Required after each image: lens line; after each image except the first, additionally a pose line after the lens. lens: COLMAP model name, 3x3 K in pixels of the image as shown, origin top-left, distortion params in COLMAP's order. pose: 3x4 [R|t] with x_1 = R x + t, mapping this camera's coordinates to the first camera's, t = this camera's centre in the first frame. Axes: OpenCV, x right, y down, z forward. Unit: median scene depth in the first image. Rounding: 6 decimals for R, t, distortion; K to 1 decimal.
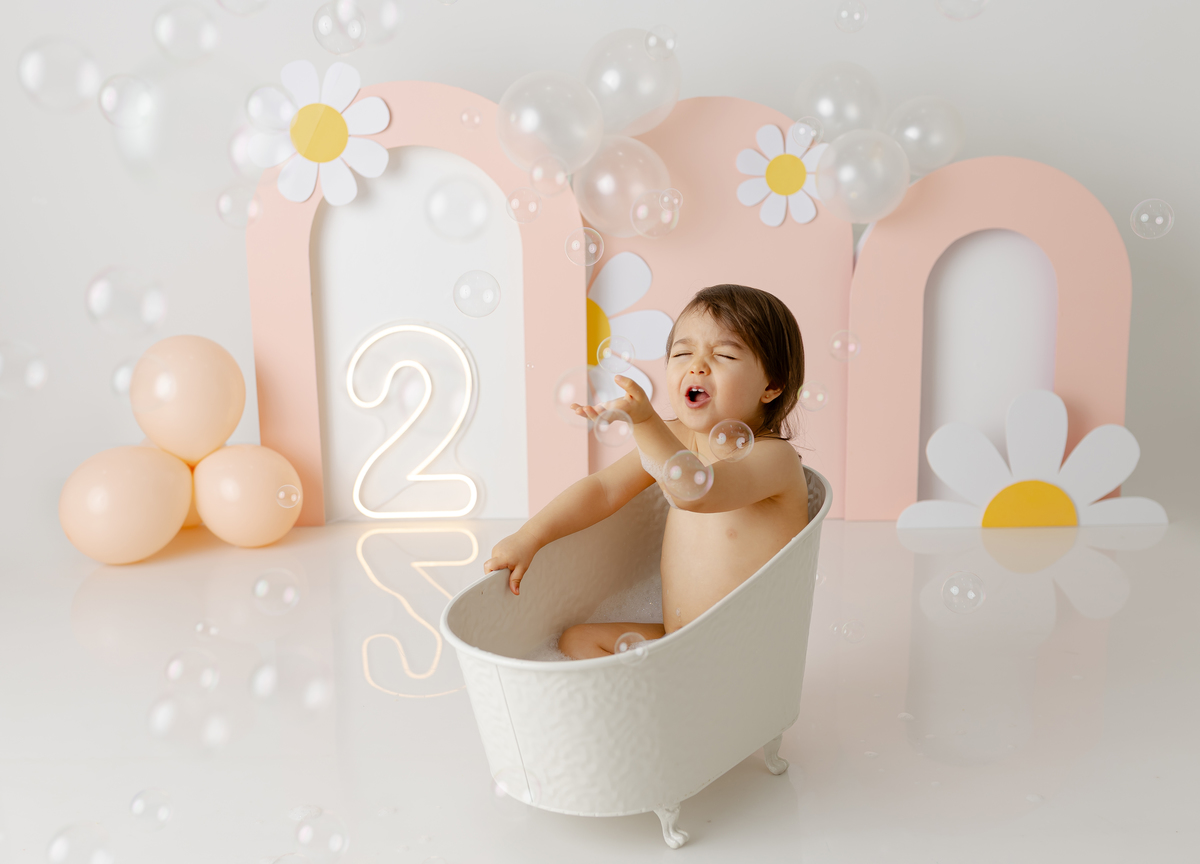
lens RADIAL K [[1352.0, 0, 561.3], [0, 1352.0, 445.0], [0, 0, 1]] dist [0.017477, 0.000000]
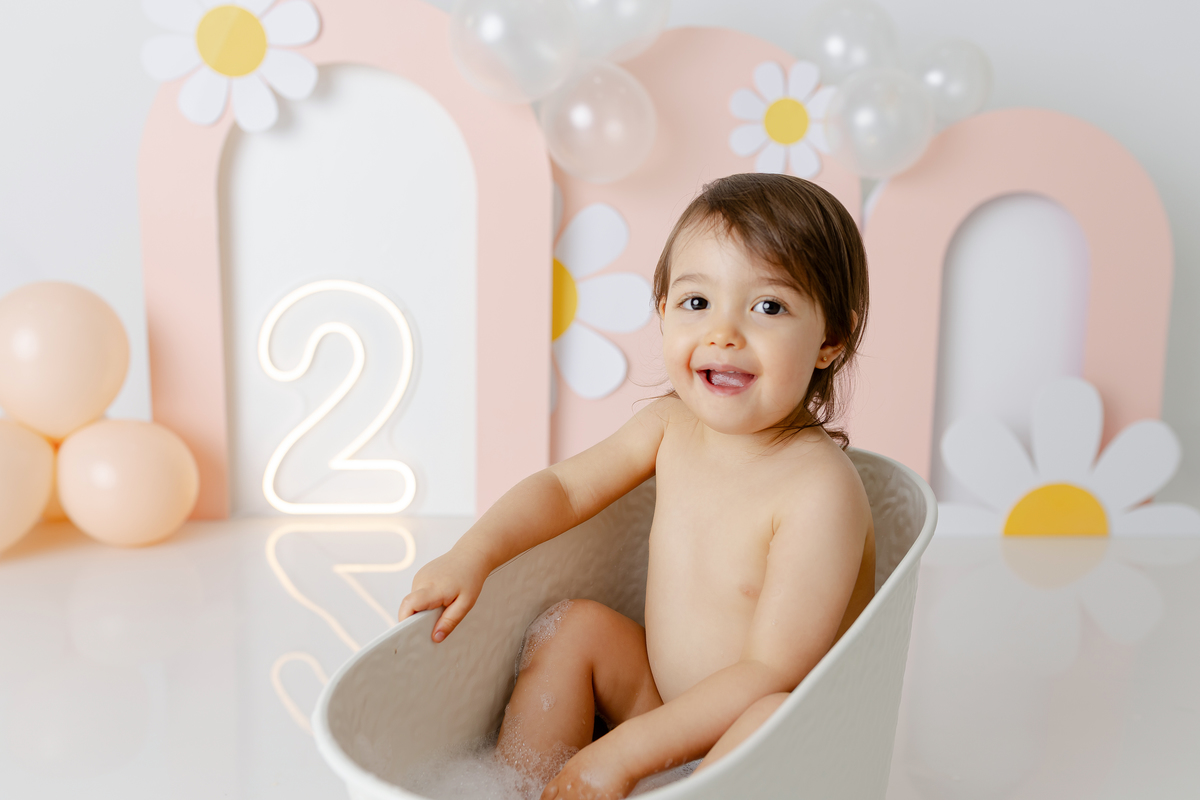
lens RADIAL K [[1152.7, 0, 593.2], [0, 1152.7, 402.3], [0, 0, 1]] dist [0.023096, 0.000000]
pose [[0.996546, 0.024810, 0.079254, -0.010502], [-0.021772, 0.999004, -0.038961, 0.010397], [-0.080142, 0.037101, 0.996093, 0.284968]]
